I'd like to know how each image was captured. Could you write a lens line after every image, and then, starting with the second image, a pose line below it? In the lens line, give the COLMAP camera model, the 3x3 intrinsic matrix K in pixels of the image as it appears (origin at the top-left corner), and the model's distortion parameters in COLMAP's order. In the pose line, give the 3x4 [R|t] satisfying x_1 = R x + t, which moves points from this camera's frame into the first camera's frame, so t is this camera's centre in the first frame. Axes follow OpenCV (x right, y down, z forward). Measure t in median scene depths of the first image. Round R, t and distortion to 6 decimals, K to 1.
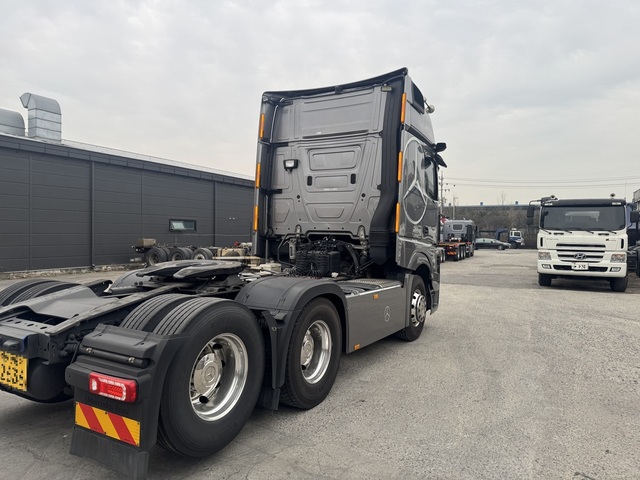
lens RADIAL K [[447.6, 0, 318.7], [0, 447.6, 236.1], [0, 0, 1]] dist [0.080793, -0.085941]
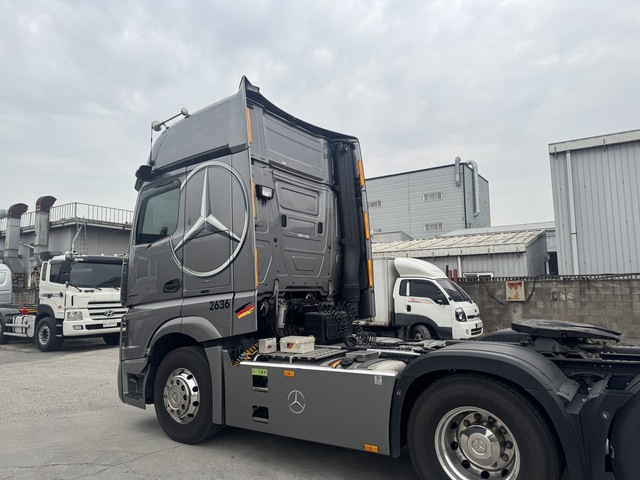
lens RADIAL K [[448.8, 0, 321.2], [0, 448.8, 237.9], [0, 0, 1]] dist [0.068432, -0.091607]
pose [[0.085337, 0.098259, 0.991495, -0.742383], [0.024895, 0.994604, -0.100710, -0.015832], [-0.996041, 0.033277, 0.082430, 0.847738]]
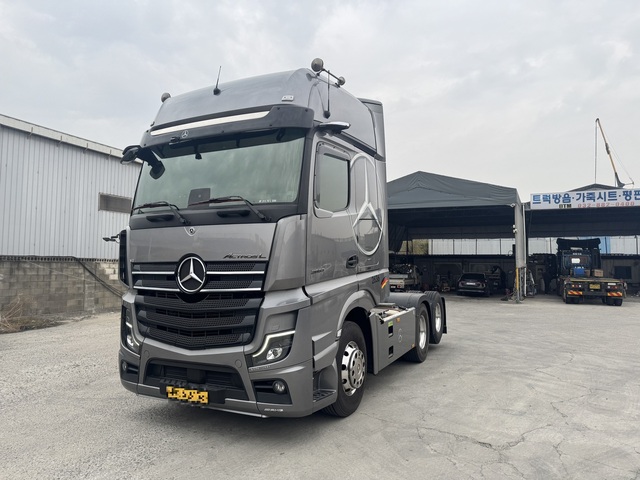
lens RADIAL K [[448.8, 0, 321.2], [0, 448.8, 237.9], [0, 0, 1]] dist [0.068432, -0.091607]
pose [[-0.998158, -0.023022, -0.056132, 0.016759], [-0.019719, 0.998081, -0.058701, -0.013452], [0.057376, -0.057486, -0.996696, 1.812444]]
